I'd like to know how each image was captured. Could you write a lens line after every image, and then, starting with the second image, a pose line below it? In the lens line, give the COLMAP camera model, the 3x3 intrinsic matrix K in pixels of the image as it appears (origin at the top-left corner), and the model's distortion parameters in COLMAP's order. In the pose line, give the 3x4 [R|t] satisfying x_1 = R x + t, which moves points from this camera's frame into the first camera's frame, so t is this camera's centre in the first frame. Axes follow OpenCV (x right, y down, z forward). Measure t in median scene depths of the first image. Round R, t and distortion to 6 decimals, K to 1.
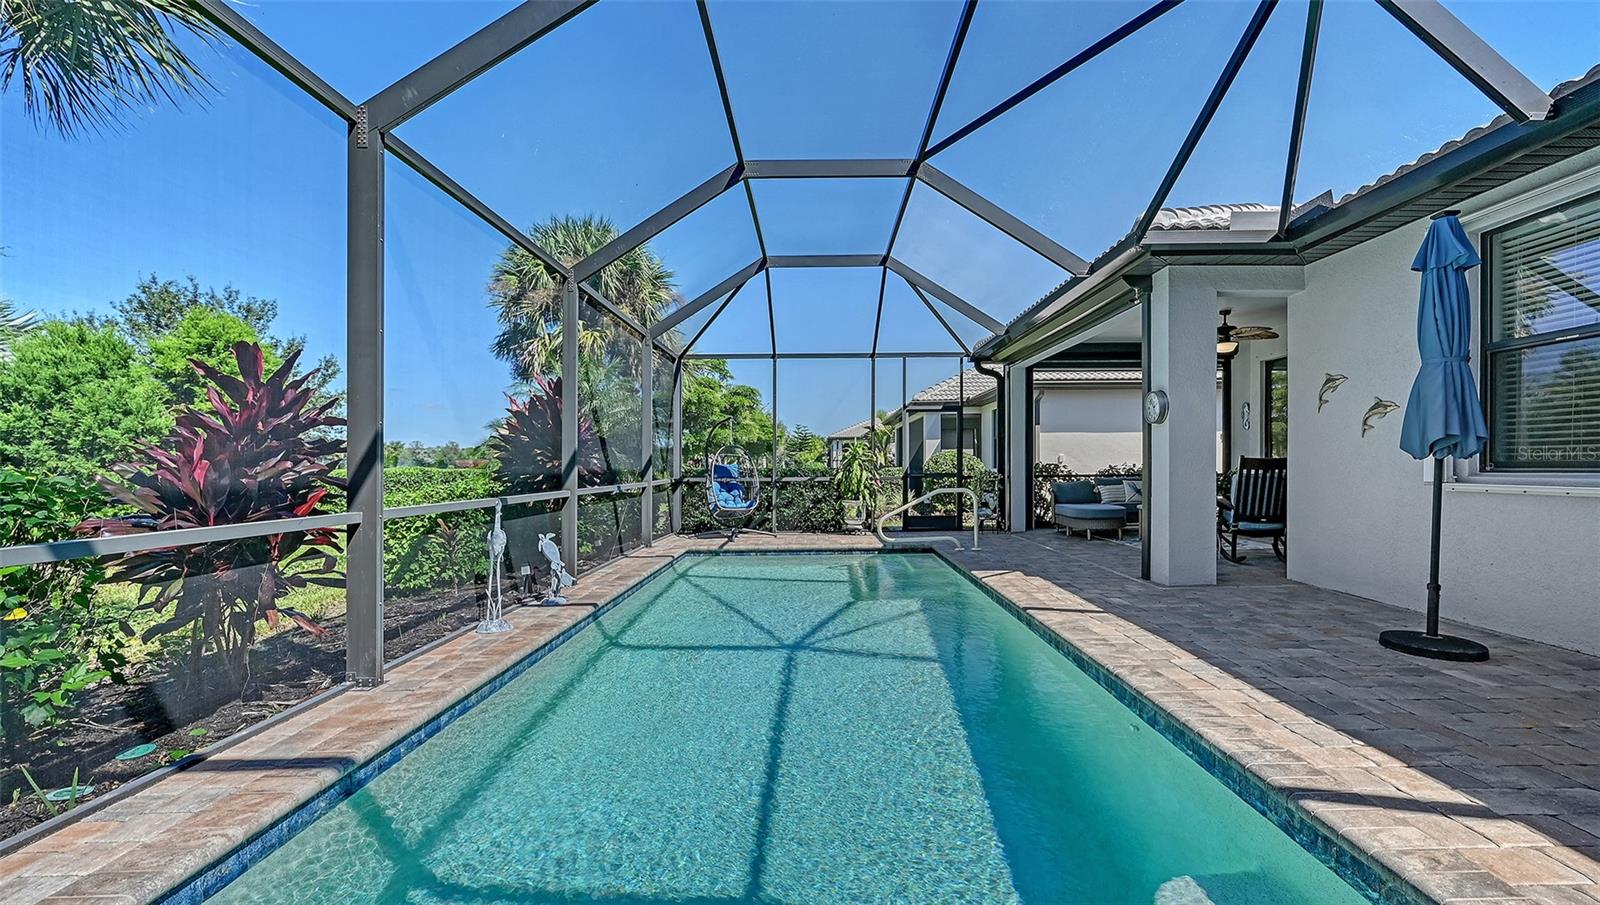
lens RADIAL K [[653.3, 0, 815.9], [0, 653.3, 457.5], [0, 0, 1]] dist [-0.001125, 0.000049]
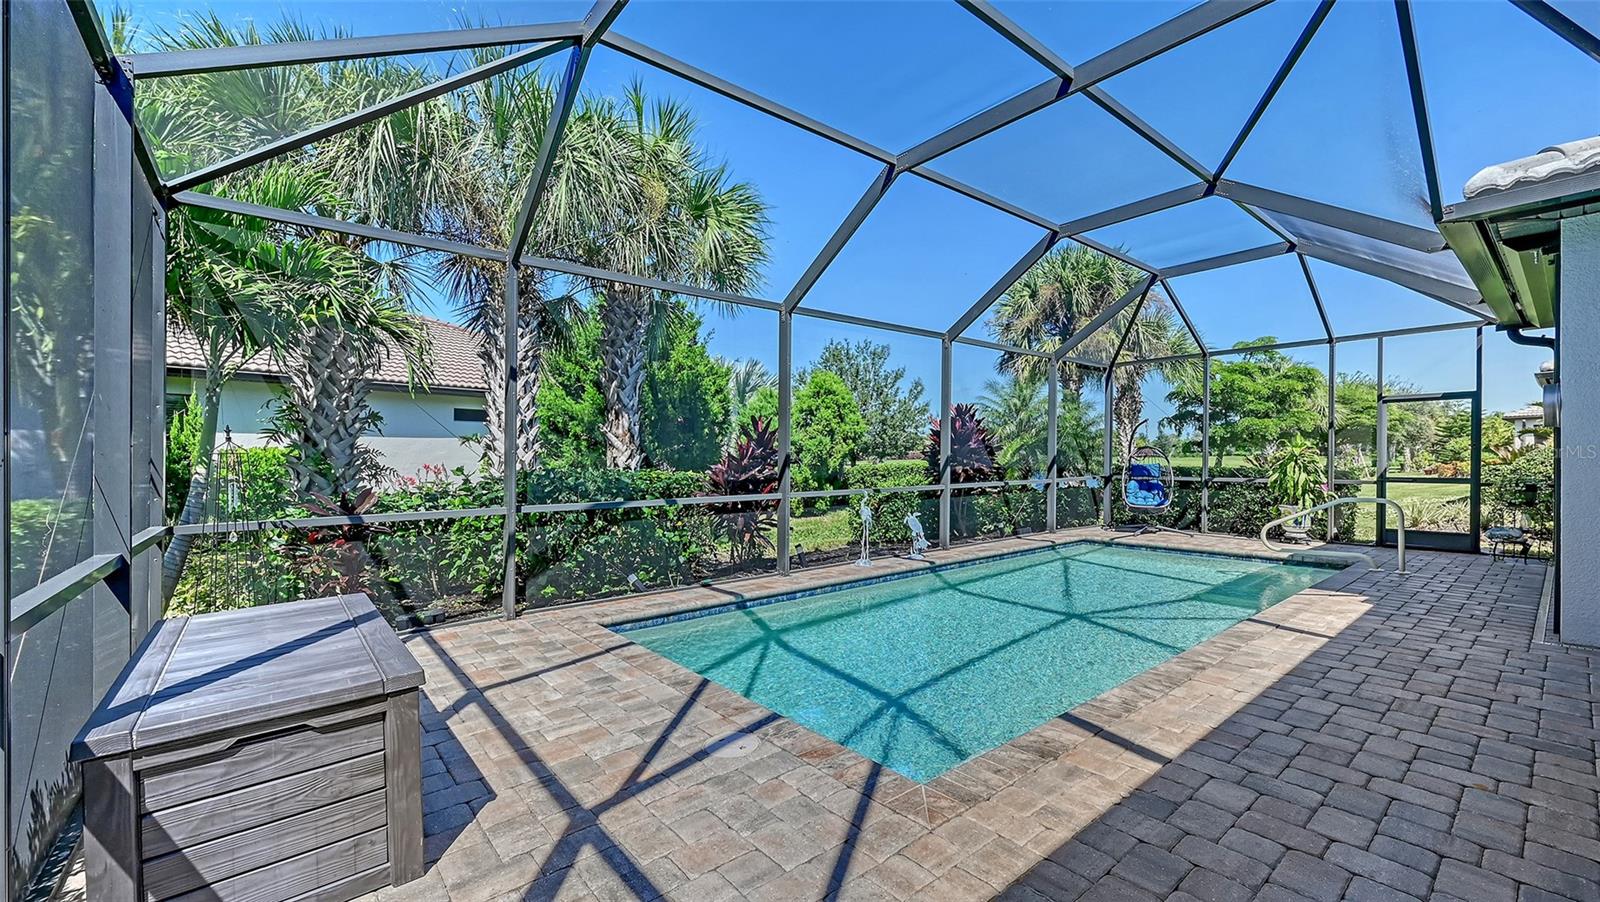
lens RADIAL K [[622.5, 0, 800.0], [0, 622.5, 451.0], [0, 0, 1]] dist [0.000597, 0.000042]
pose [[0.630603, -0.004072, -0.776095, 0.511881], [0.009977, 0.999946, 0.002859, -0.033551], [0.776042, -0.009546, 0.630609, -0.128793]]
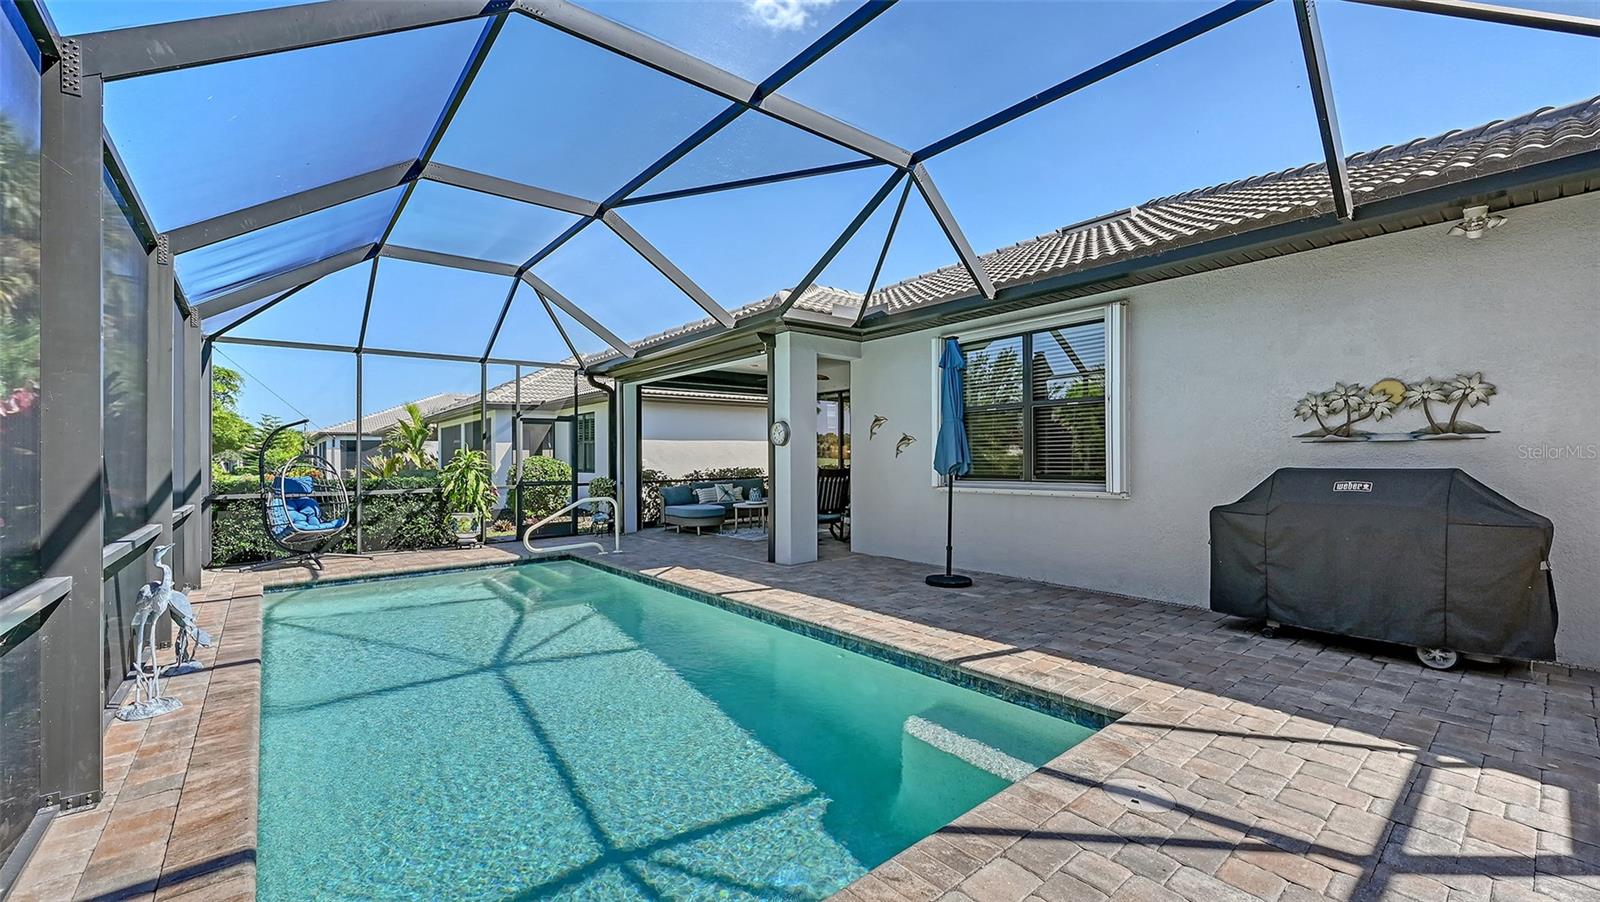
lens RADIAL K [[652.6, 0, 800.0], [0, 652.6, 451.0], [0, 0, 1]] dist [0.001193, 0.000222]
pose [[0.773154, 0.004282, 0.634204, -0.290907], [-0.001046, 0.999984, -0.005476, -0.032237], [-0.634218, 0.003570, 0.773146, -0.066334]]
